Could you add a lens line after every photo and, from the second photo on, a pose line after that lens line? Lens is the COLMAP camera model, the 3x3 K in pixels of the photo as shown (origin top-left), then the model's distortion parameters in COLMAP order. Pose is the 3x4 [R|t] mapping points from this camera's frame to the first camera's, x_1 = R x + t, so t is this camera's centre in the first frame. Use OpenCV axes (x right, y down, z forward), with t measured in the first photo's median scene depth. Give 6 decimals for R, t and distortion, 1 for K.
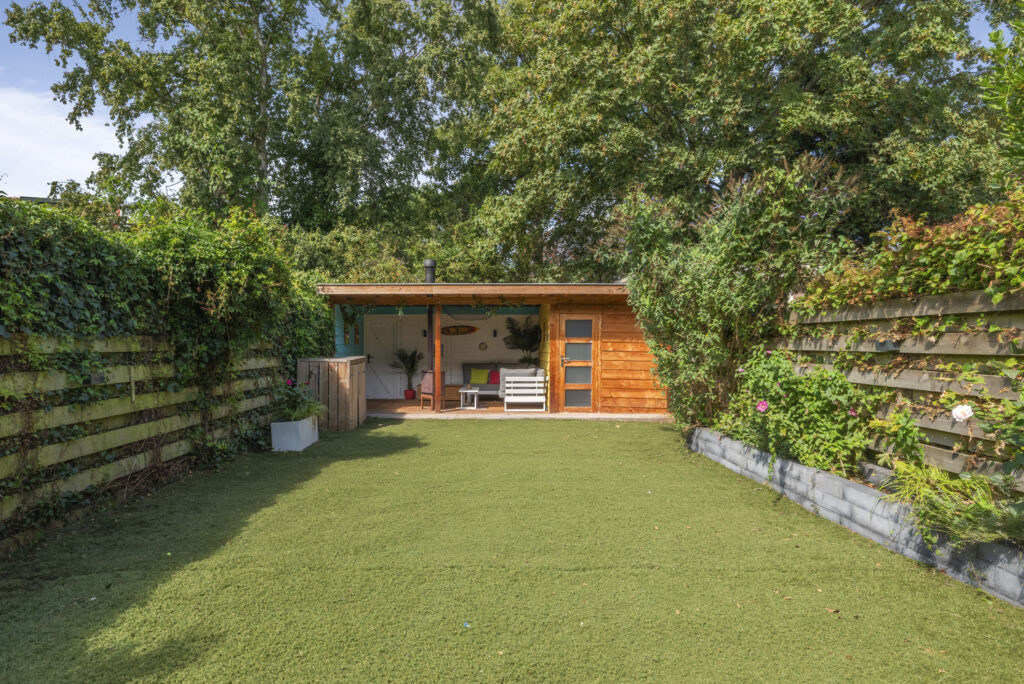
lens RADIAL K [[599.5, 0, 477.5], [0, 599.5, 352.5], [0, 0, 1]] dist [-0.000600, -0.004224]
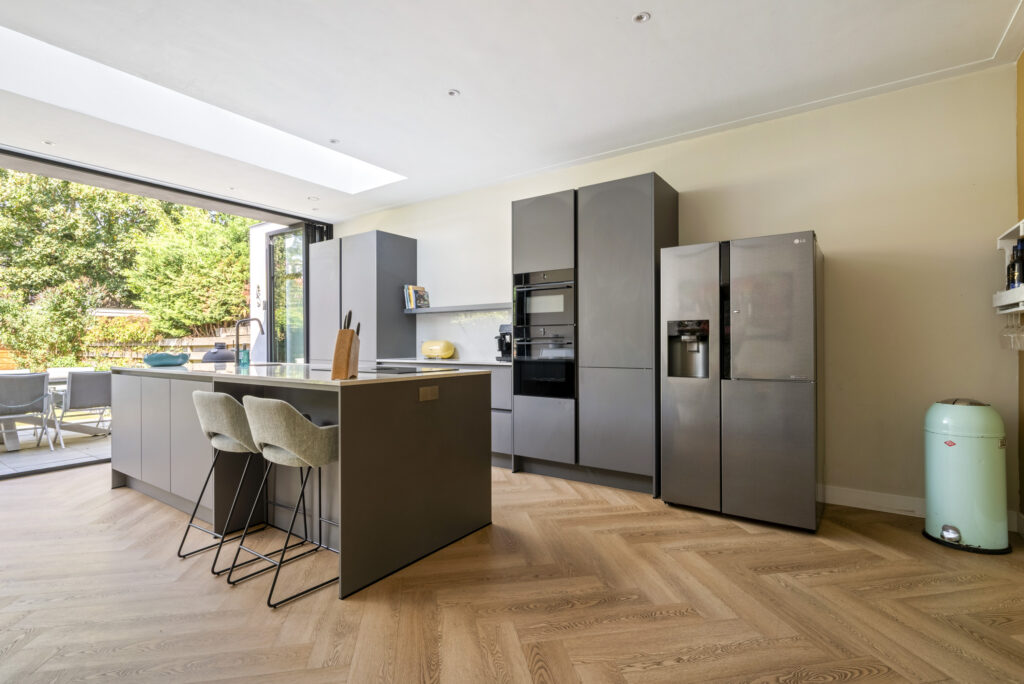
lens RADIAL K [[474.0, 0, 507.2], [0, 474.0, 341.8], [0, 0, 1]] dist [-0.001241, 0.000514]
pose [[0.539222, -0.003235, 0.842158, -0.111695], [0.021800, 0.999711, -0.010118, -0.003723], [-0.841882, 0.023815, 0.539136, -0.878893]]
